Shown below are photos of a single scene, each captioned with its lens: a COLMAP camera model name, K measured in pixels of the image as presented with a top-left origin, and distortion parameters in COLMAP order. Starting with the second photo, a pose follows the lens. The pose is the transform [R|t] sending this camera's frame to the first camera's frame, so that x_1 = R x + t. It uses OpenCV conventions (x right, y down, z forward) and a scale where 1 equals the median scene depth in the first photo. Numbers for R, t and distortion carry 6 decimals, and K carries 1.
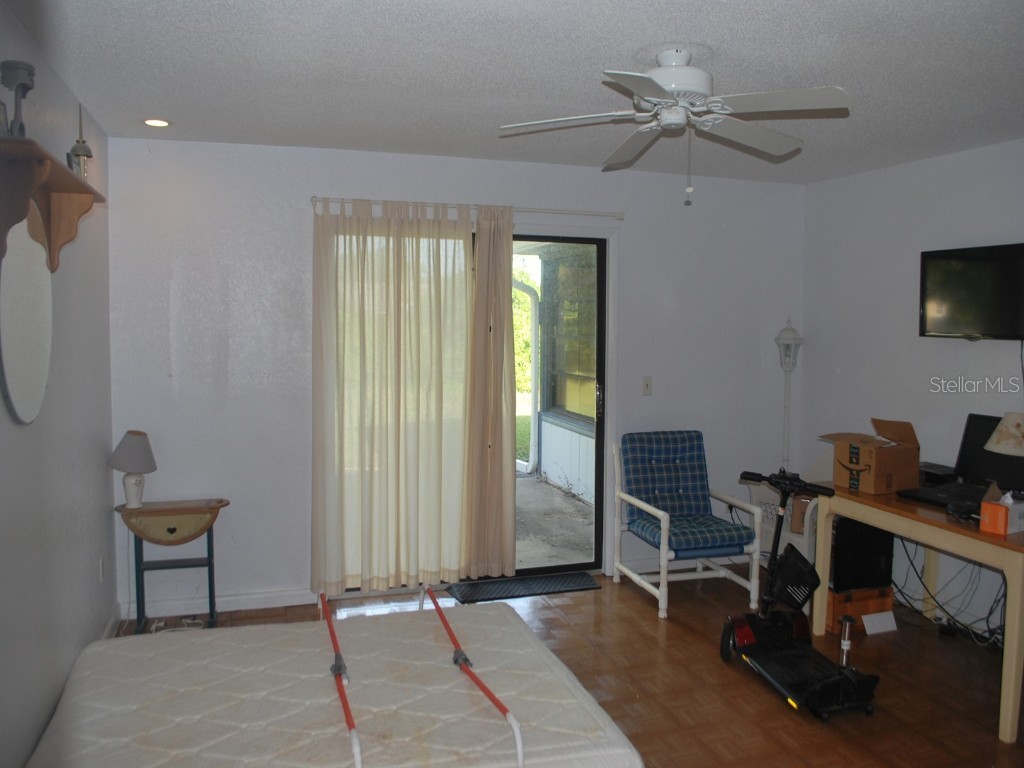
lens RADIAL K [[809.9, 0, 504.4], [0, 809.9, 385.8], [0, 0, 1]] dist [-0.084933, 0.006235]
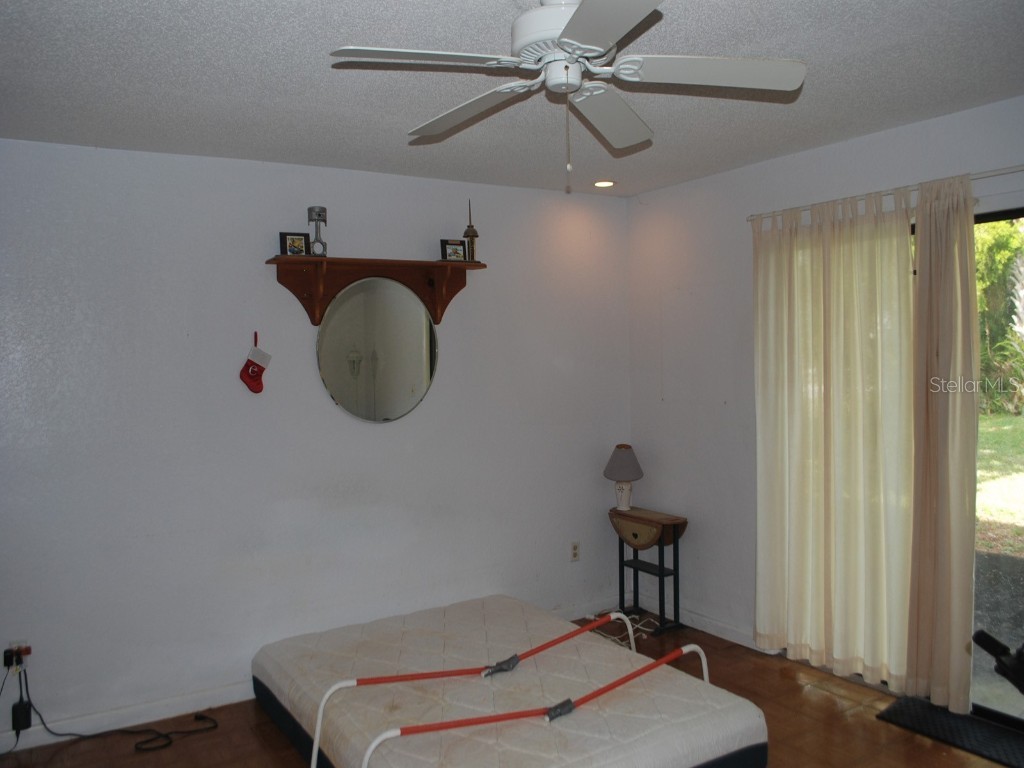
lens RADIAL K [[809.9, 0, 504.4], [0, 809.9, 385.8], [0, 0, 1]] dist [-0.084933, 0.006235]
pose [[0.247396, 0.019562, -0.968717, 0.607378], [-0.050476, 0.998699, 0.007277, -0.028528], [0.967599, 0.047096, 0.248061, 0.494227]]
